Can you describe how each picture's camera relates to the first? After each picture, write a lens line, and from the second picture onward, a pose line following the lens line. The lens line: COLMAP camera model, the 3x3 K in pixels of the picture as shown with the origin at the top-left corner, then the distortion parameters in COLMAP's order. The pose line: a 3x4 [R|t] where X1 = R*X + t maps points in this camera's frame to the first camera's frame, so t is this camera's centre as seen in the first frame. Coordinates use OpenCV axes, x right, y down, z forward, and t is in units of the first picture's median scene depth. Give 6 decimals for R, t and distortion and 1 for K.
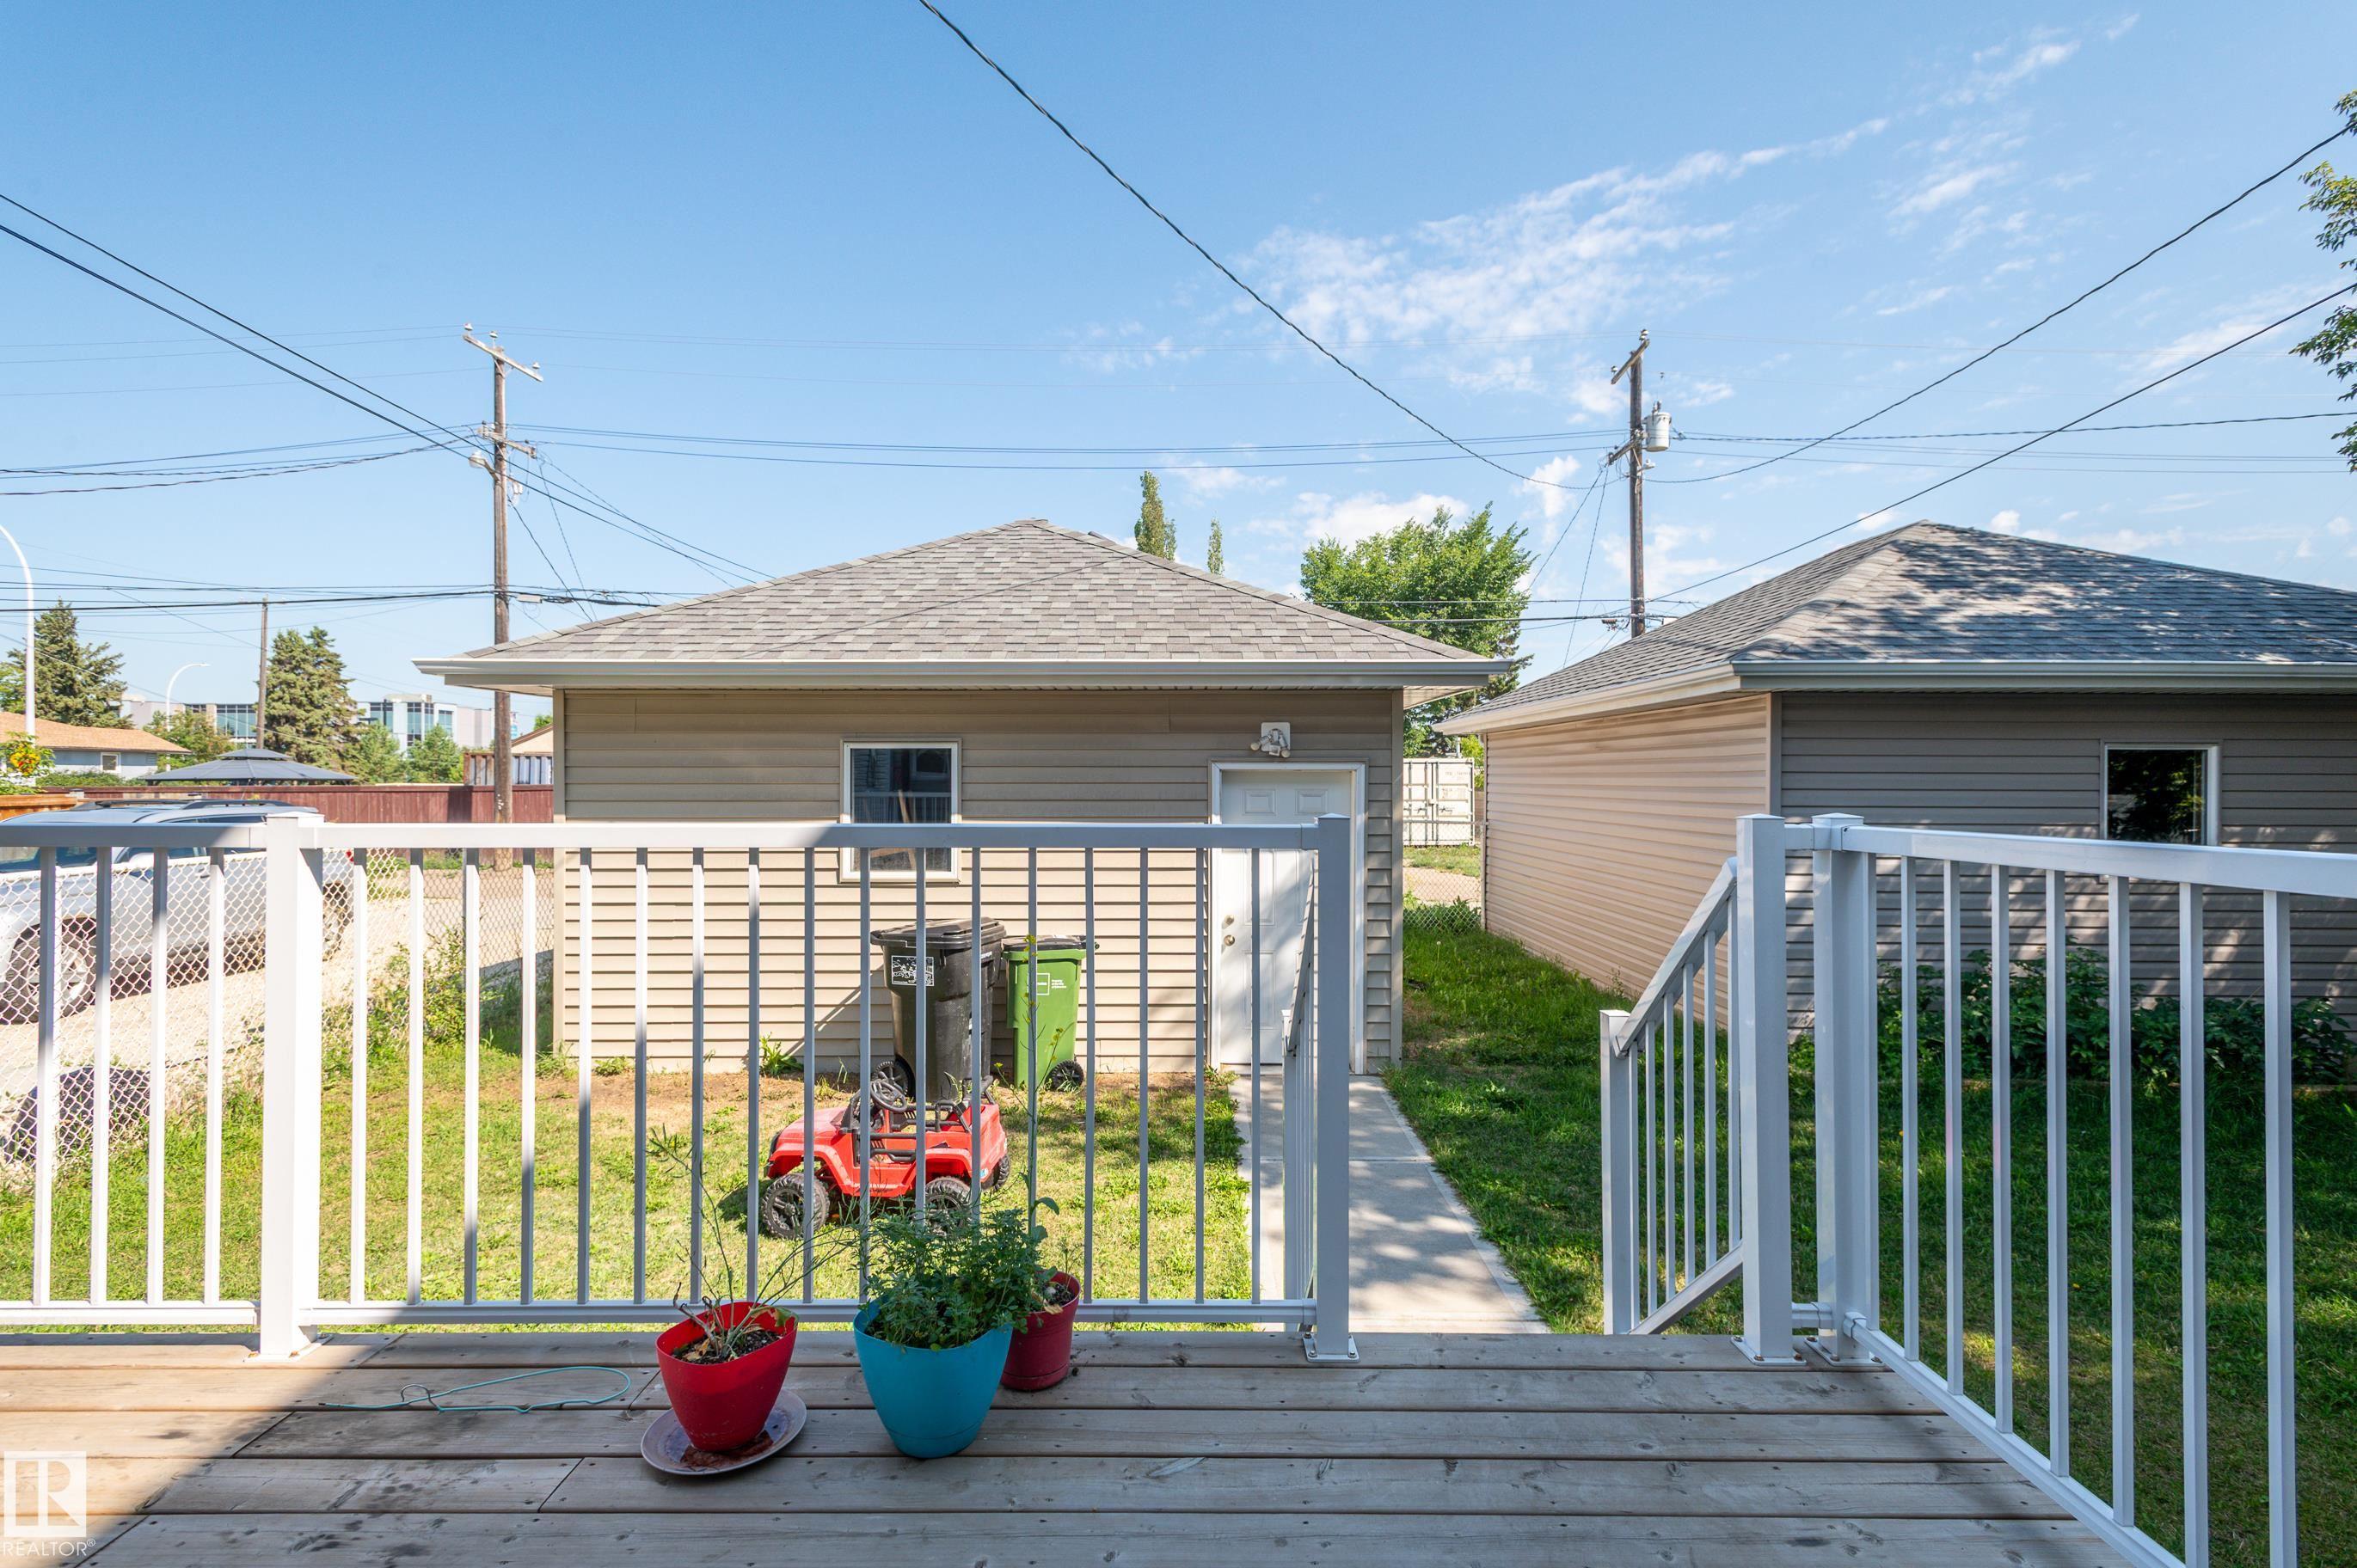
lens RADIAL K [[1118.7, 0, 1175.8], [0, 1118.7, 783.7], [0, 0, 1]] dist [0.011608, -0.001606]
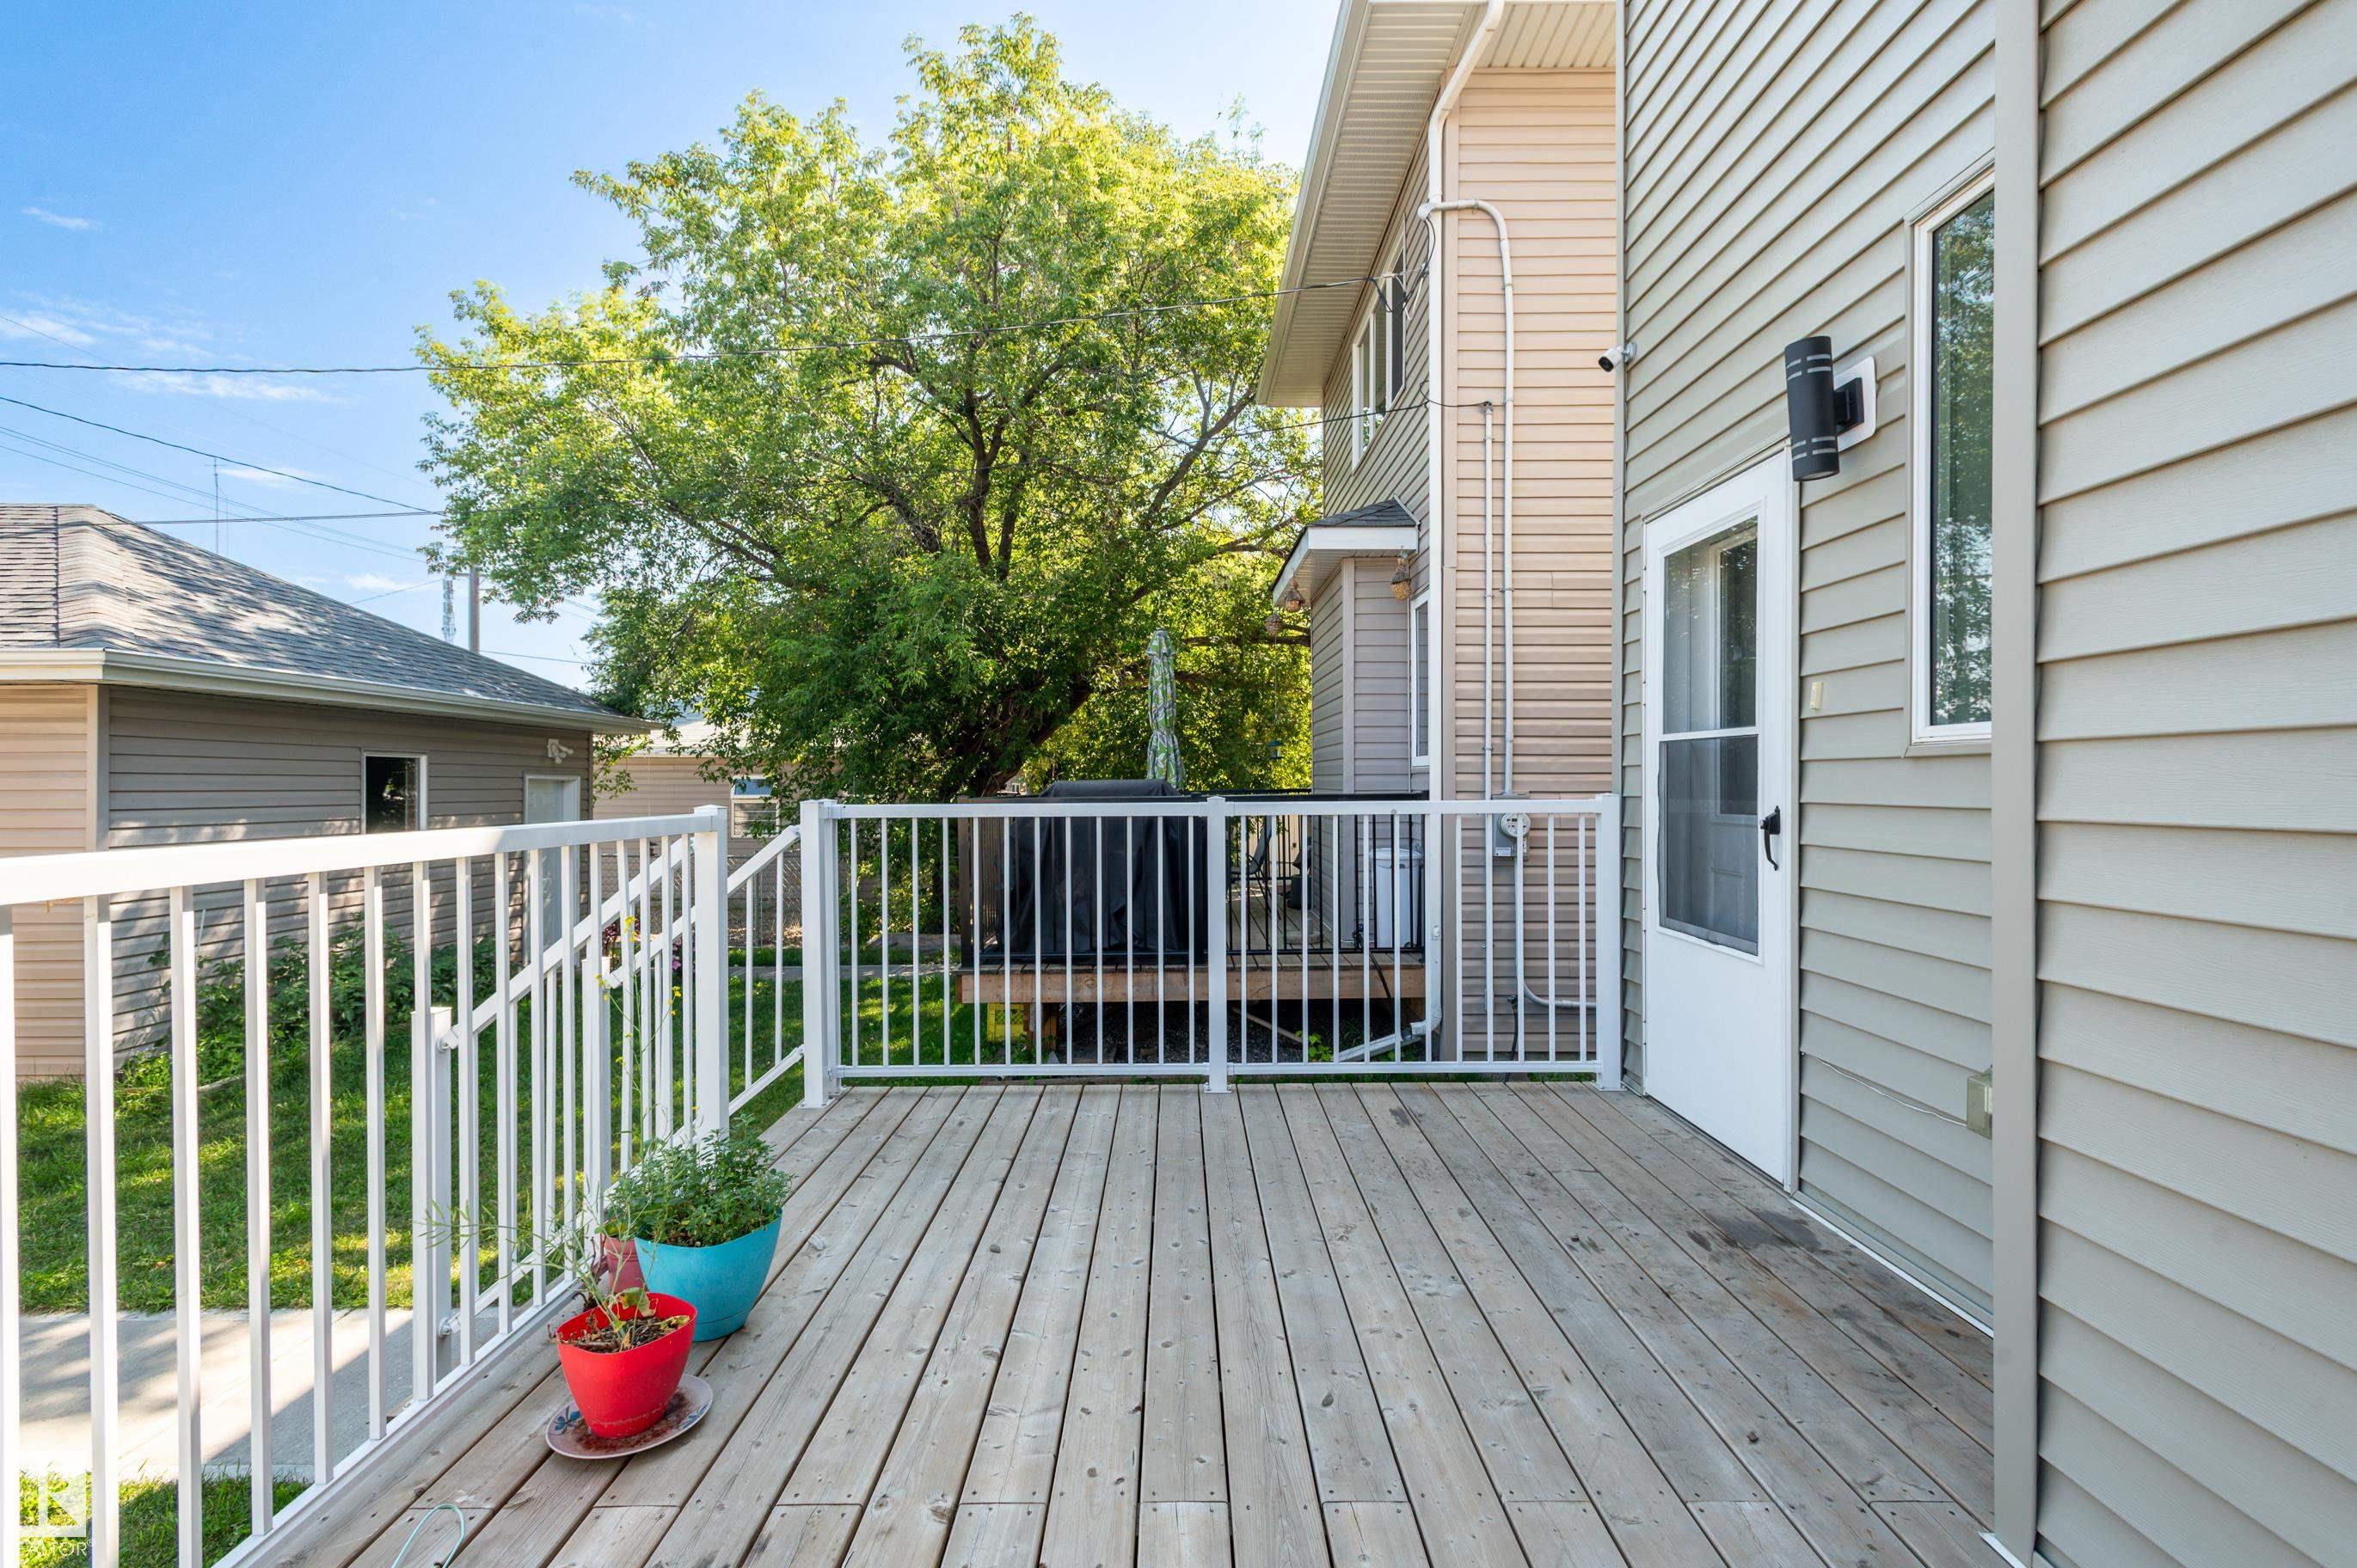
lens RADIAL K [[1118.7, 0, 1178.2], [0, 1118.7, 786.3], [0, 0, 1]] dist [0.011608, -0.001606]
pose [[-0.005163, -0.005045, 0.999974, -0.386507], [0.002628, 0.999984, 0.005058, -0.001640], [-0.999983, 0.002654, -0.005150, 0.135119]]
